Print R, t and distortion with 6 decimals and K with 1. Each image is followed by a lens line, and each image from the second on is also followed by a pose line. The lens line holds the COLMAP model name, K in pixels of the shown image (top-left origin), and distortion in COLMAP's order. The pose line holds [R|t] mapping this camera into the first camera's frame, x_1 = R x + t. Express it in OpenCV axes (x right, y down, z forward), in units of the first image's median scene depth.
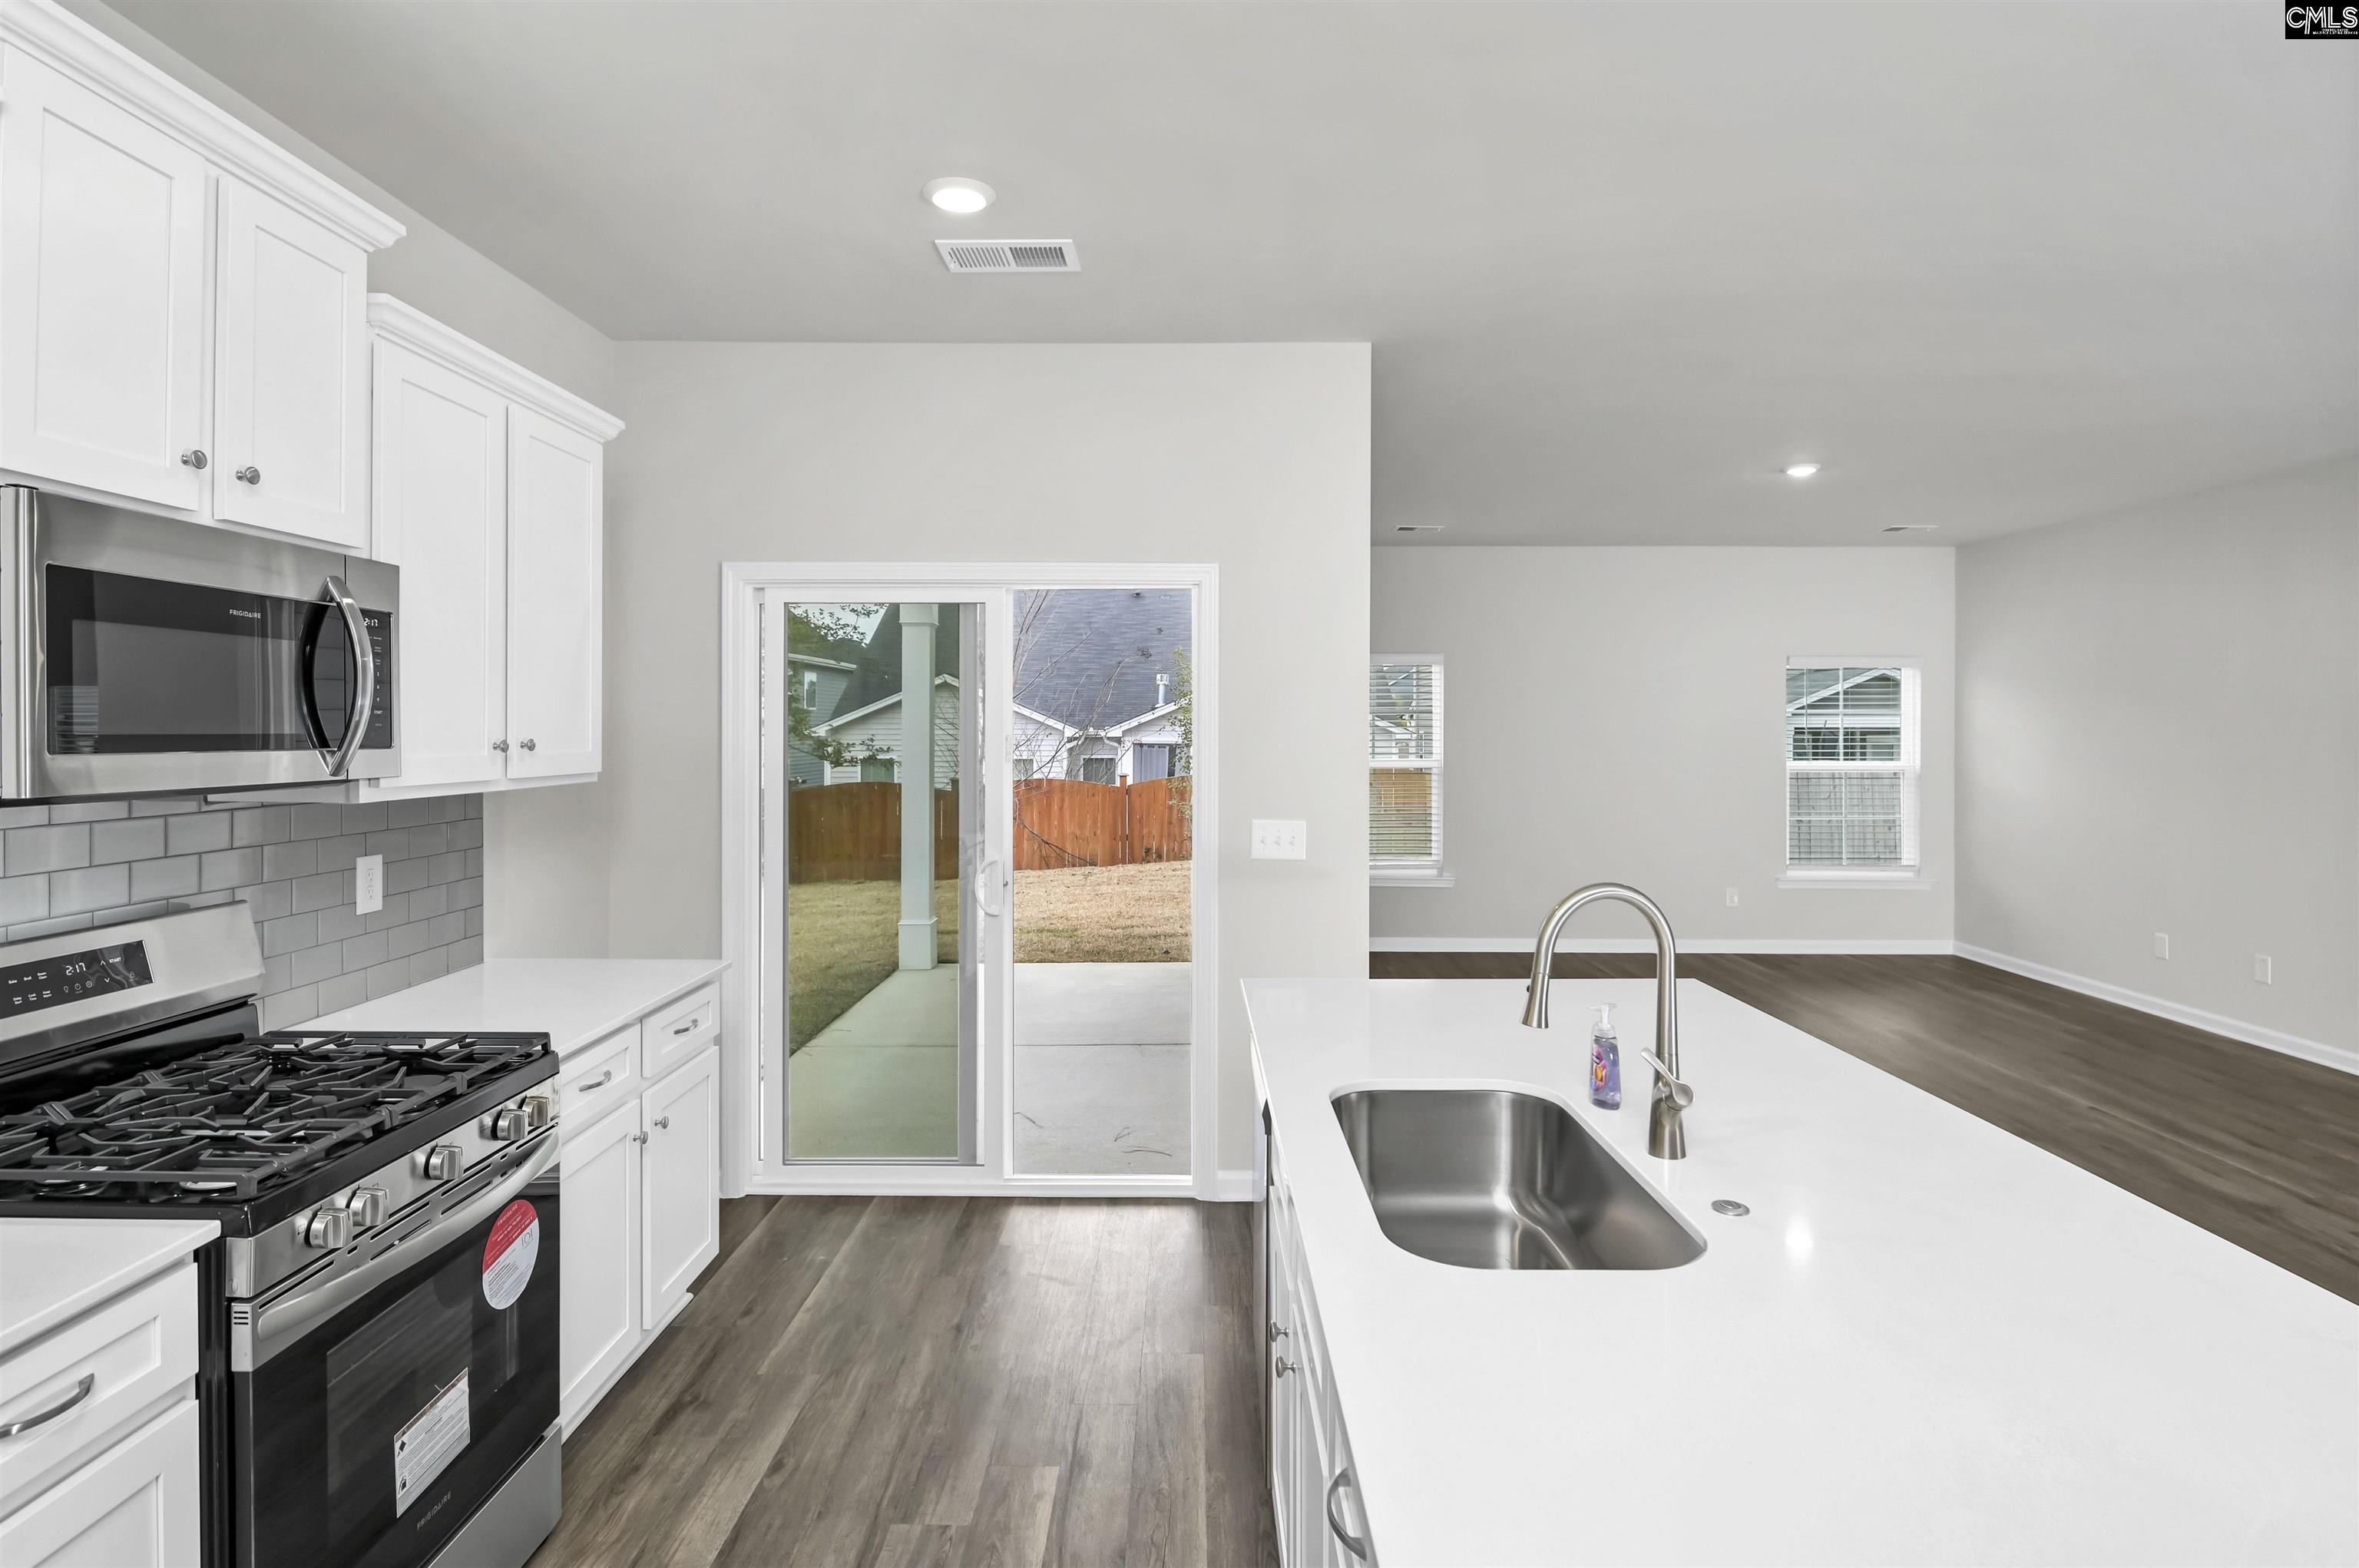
lens RADIAL K [[1220.0, 0, 1173.2], [0, 1220.0, 725.1], [0, 0, 1]] dist [0.005852, -0.009883]
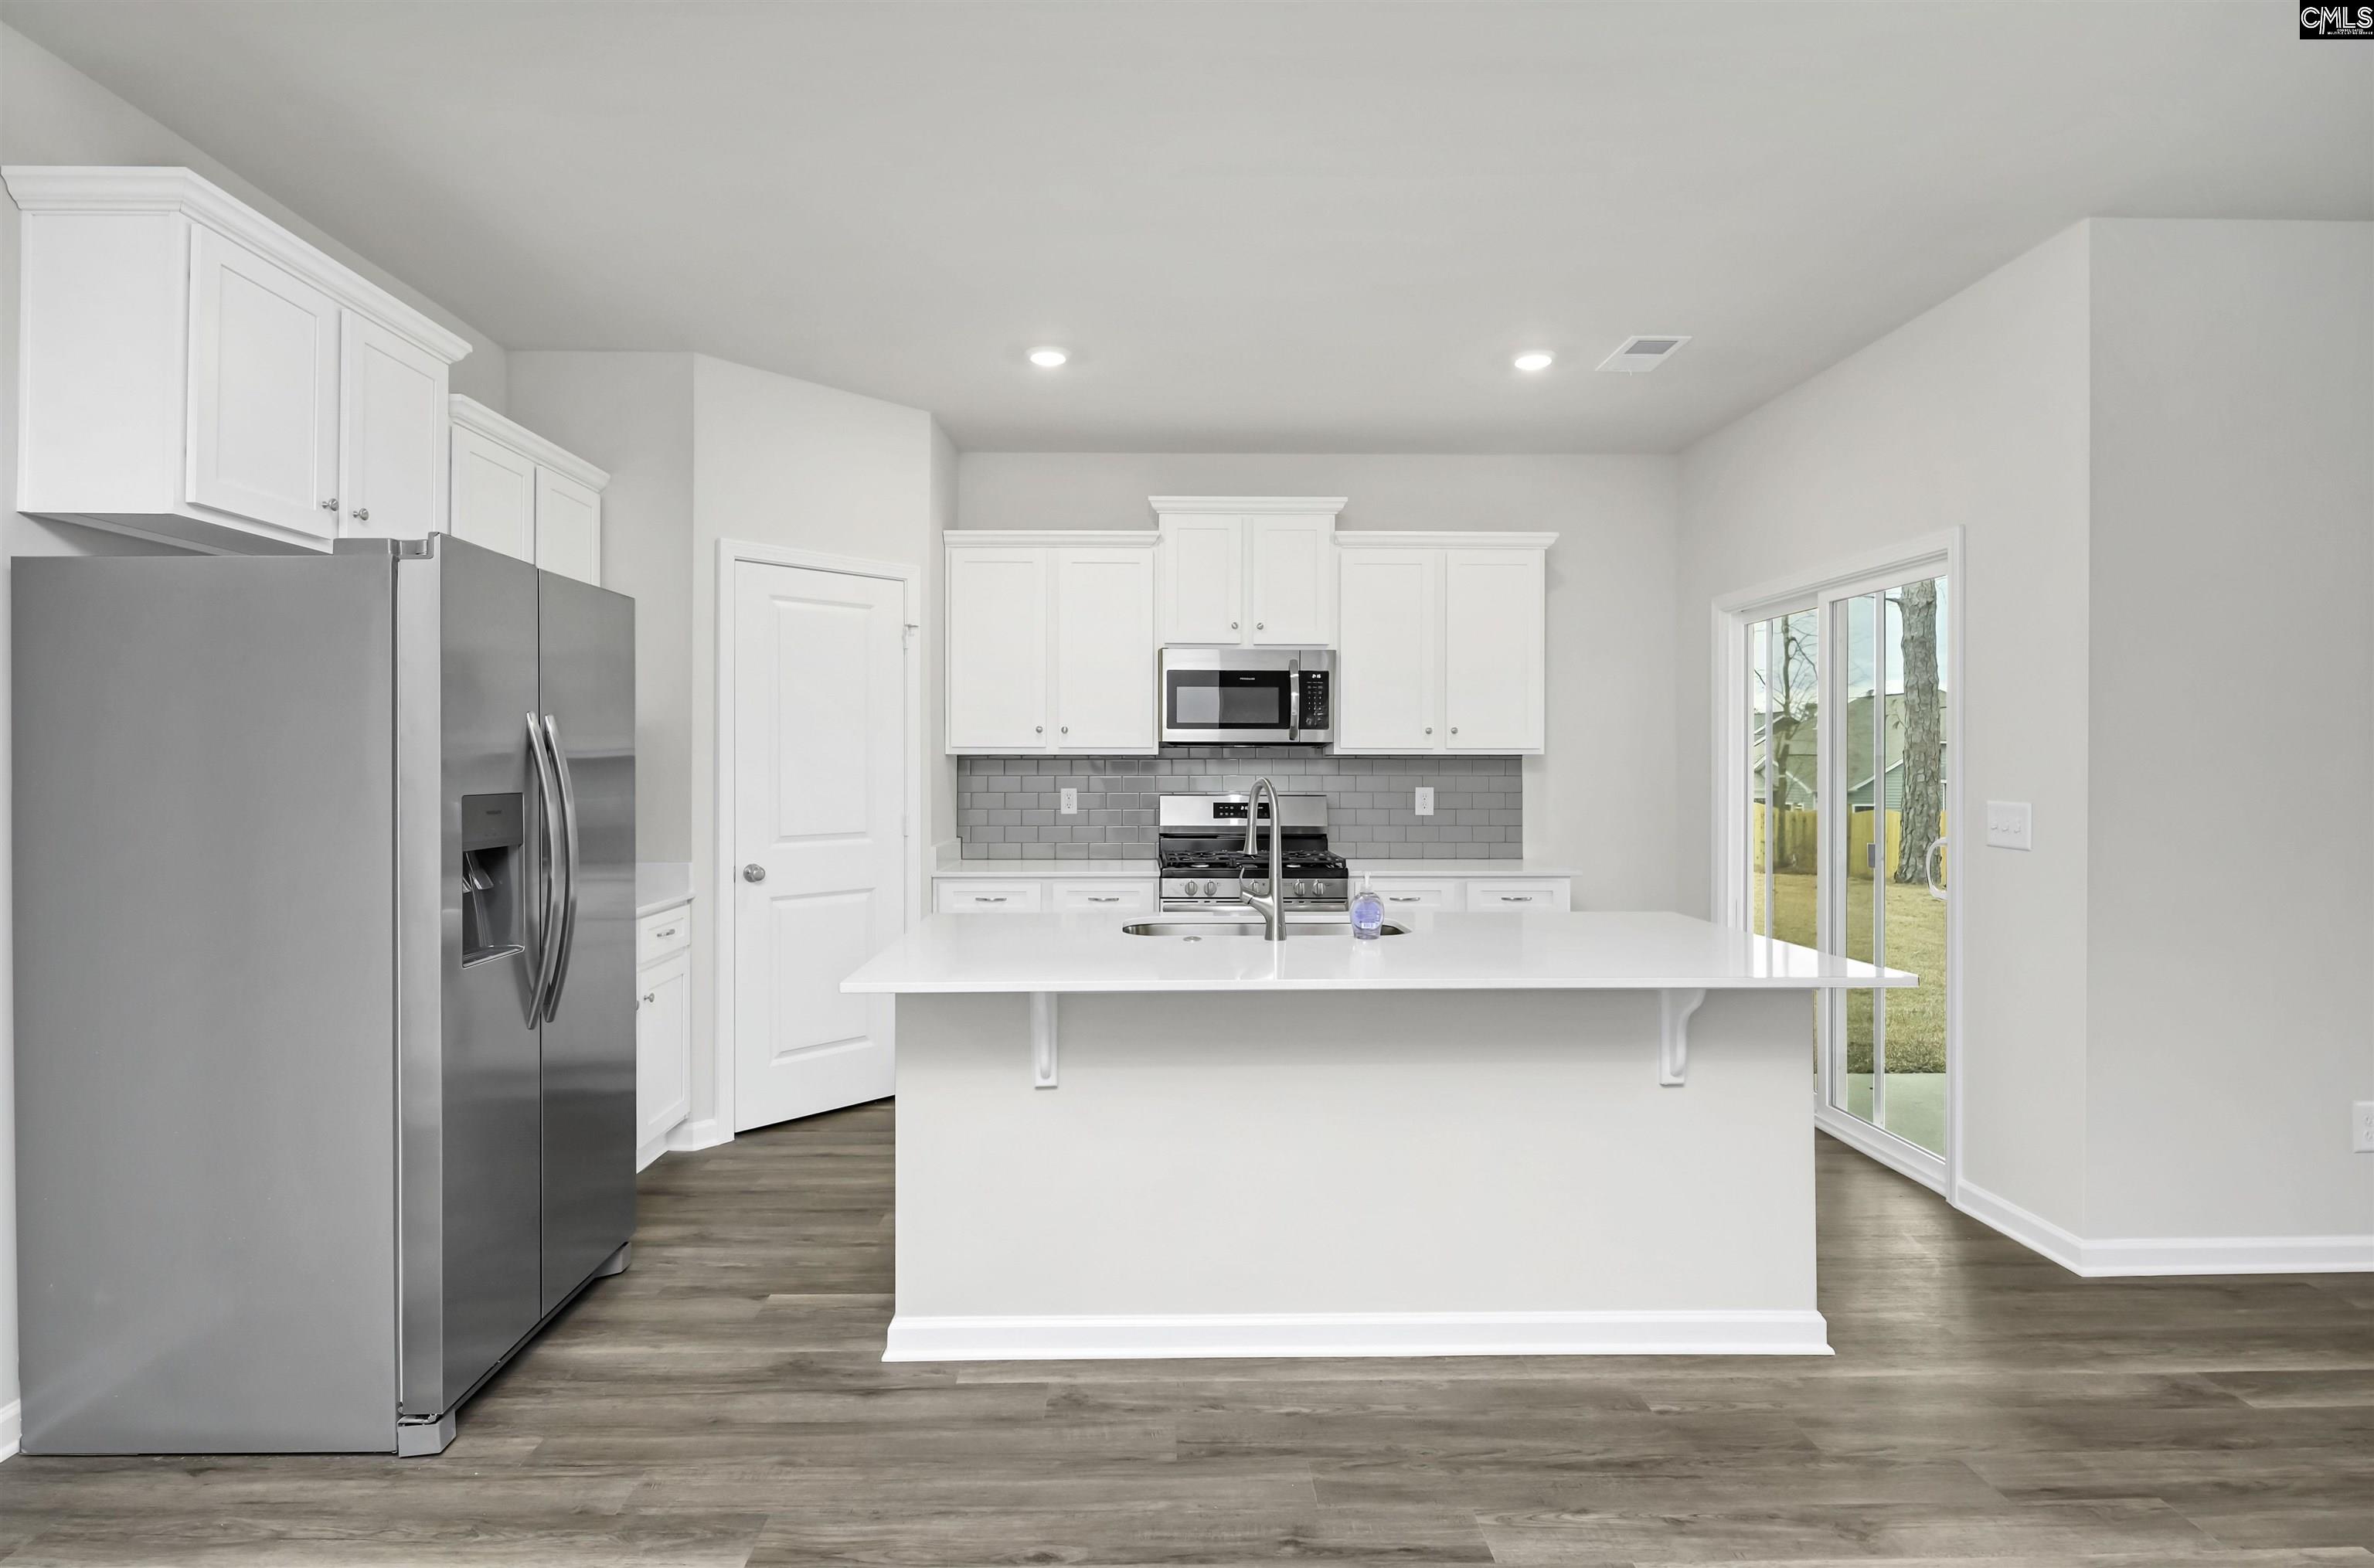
lens RADIAL K [[1238.9, 0, 1164.4], [0, 1238.9, 743.6], [0, 0, 1]] dist [0.004457, -0.006632]
pose [[0.035249, -0.016121, -0.999249, 1.380863], [-0.000526, 0.999869, -0.016150, 0.068375], [0.999378, 0.001095, 0.035236, 0.499607]]
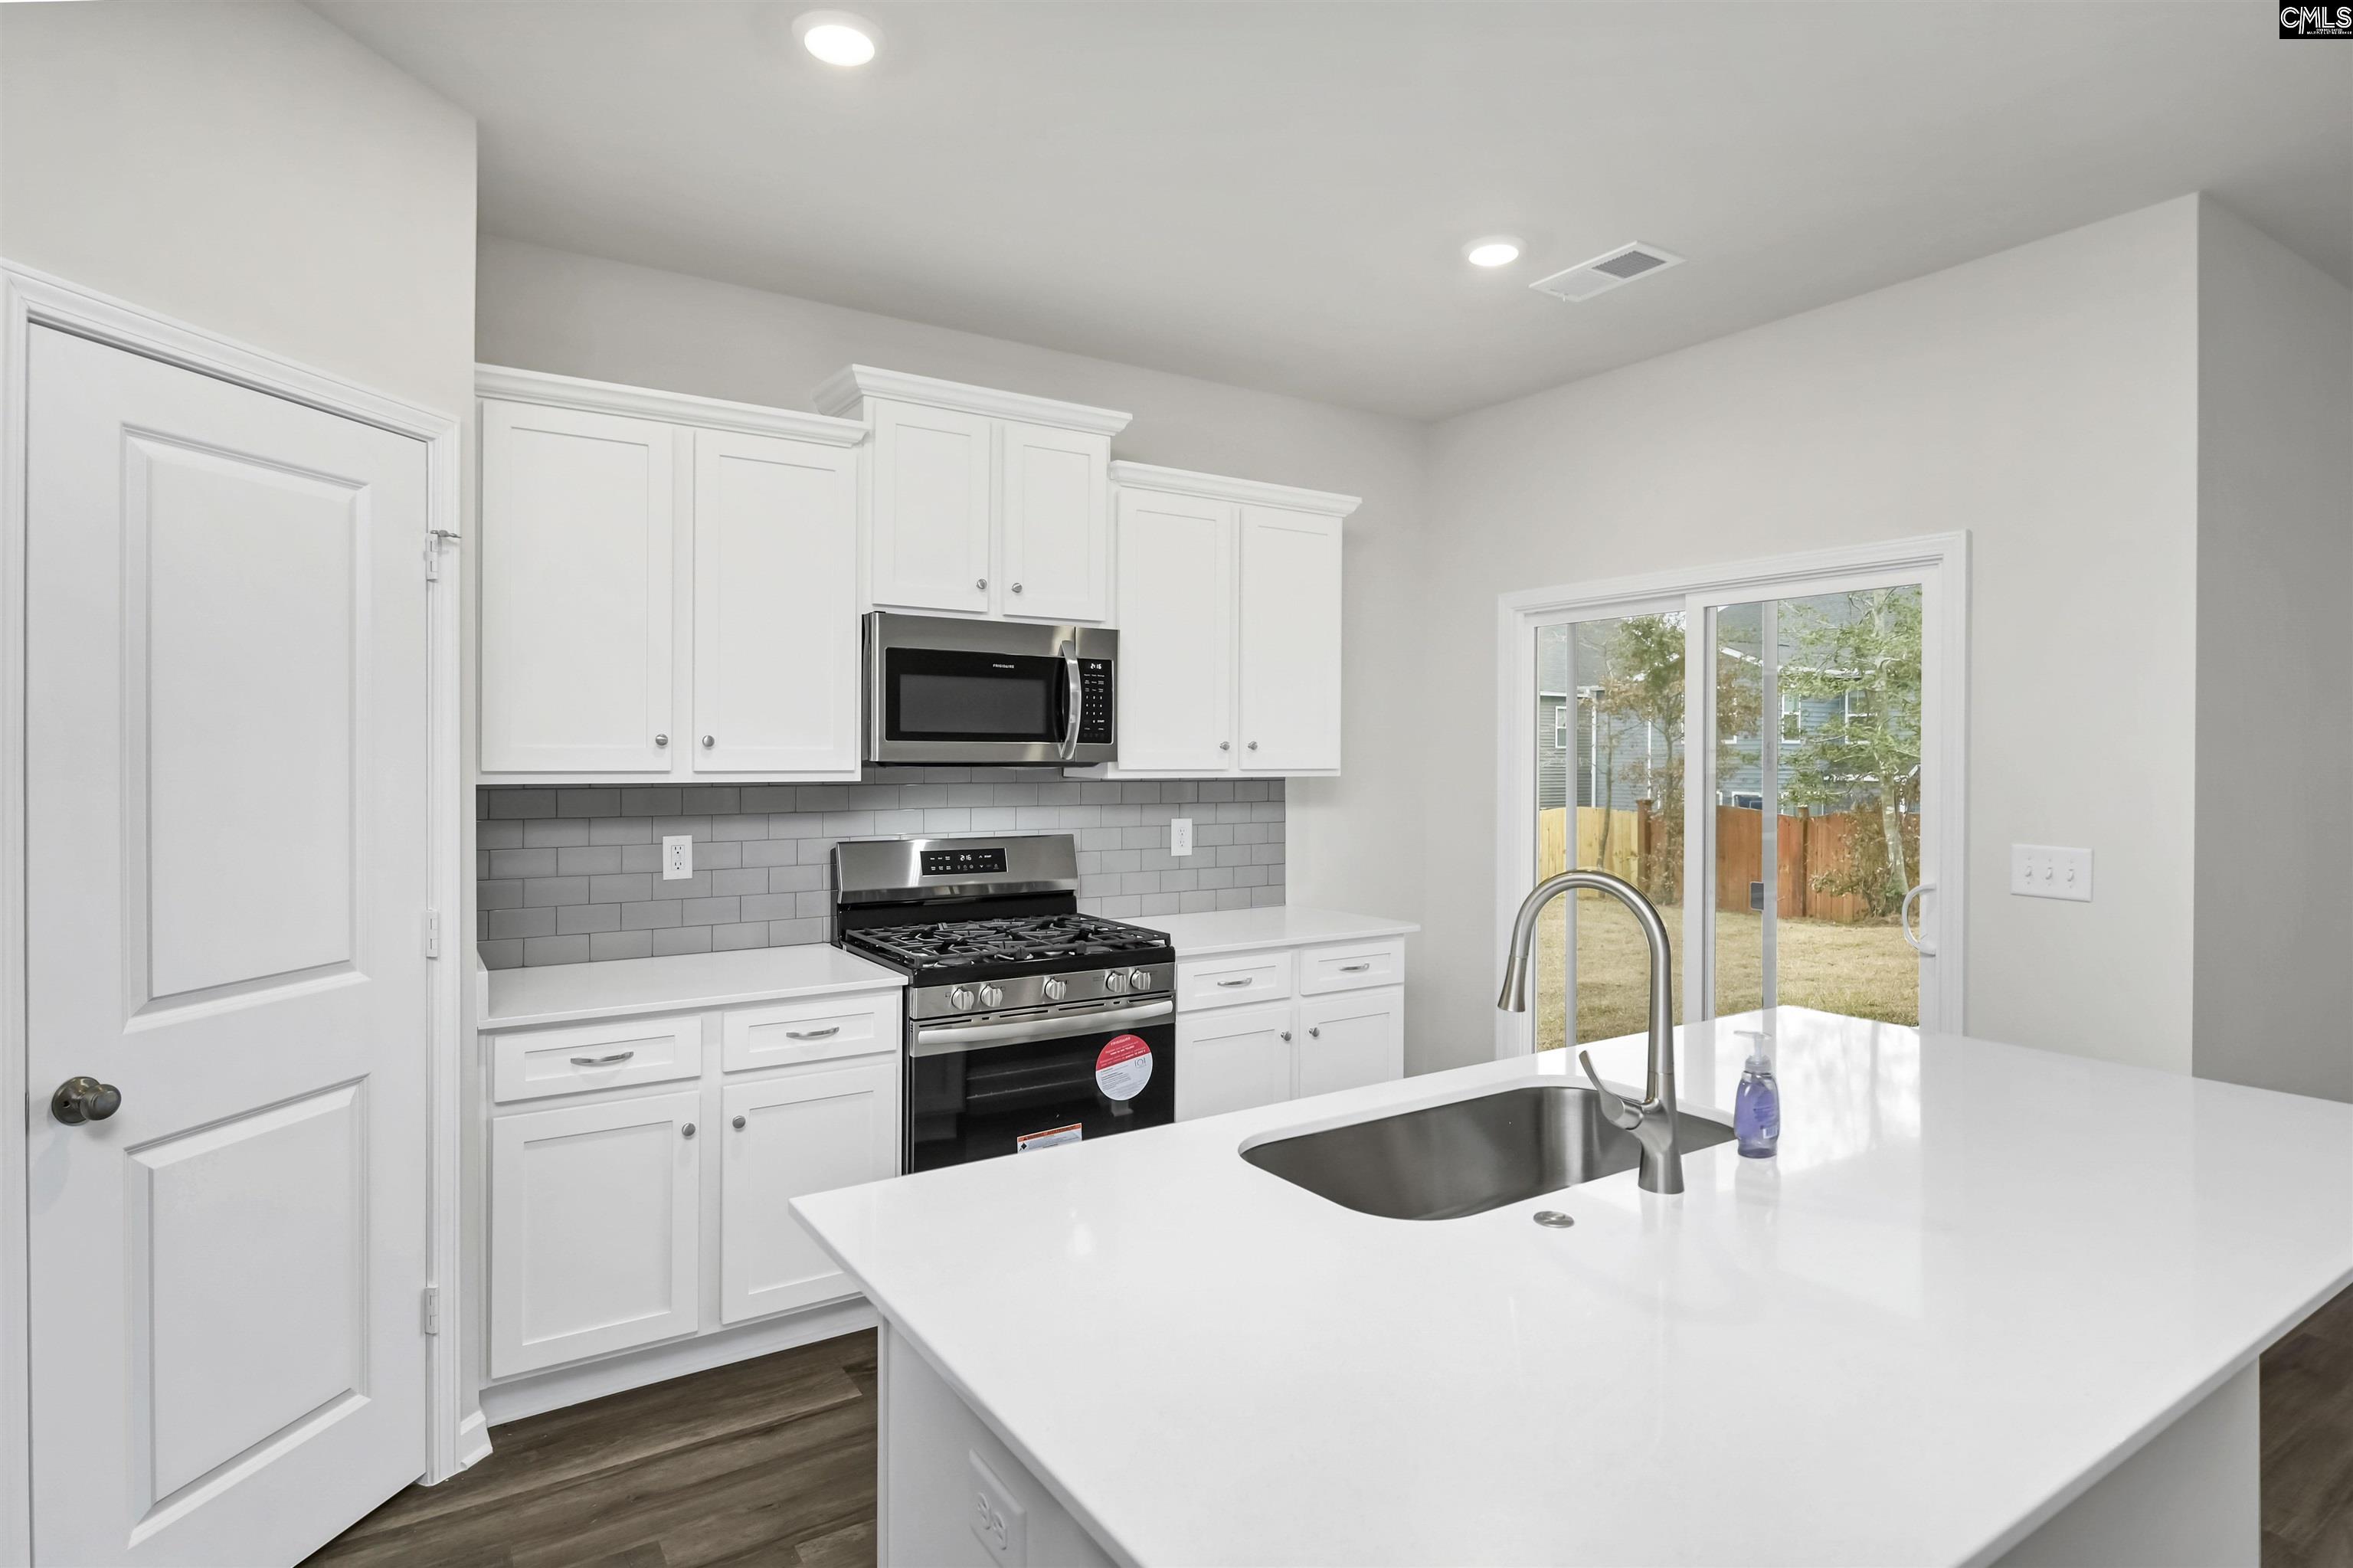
lens RADIAL K [[1217.0, 0, 1182.1], [0, 1217.0, 757.5], [0, 0, 1]] dist [0.005852, -0.009883]
pose [[0.557777, 0.004334, -0.829979, 0.611920], [-0.001997, 0.999990, 0.003880, 0.025057], [0.829988, -0.000507, 0.557780, 0.151849]]
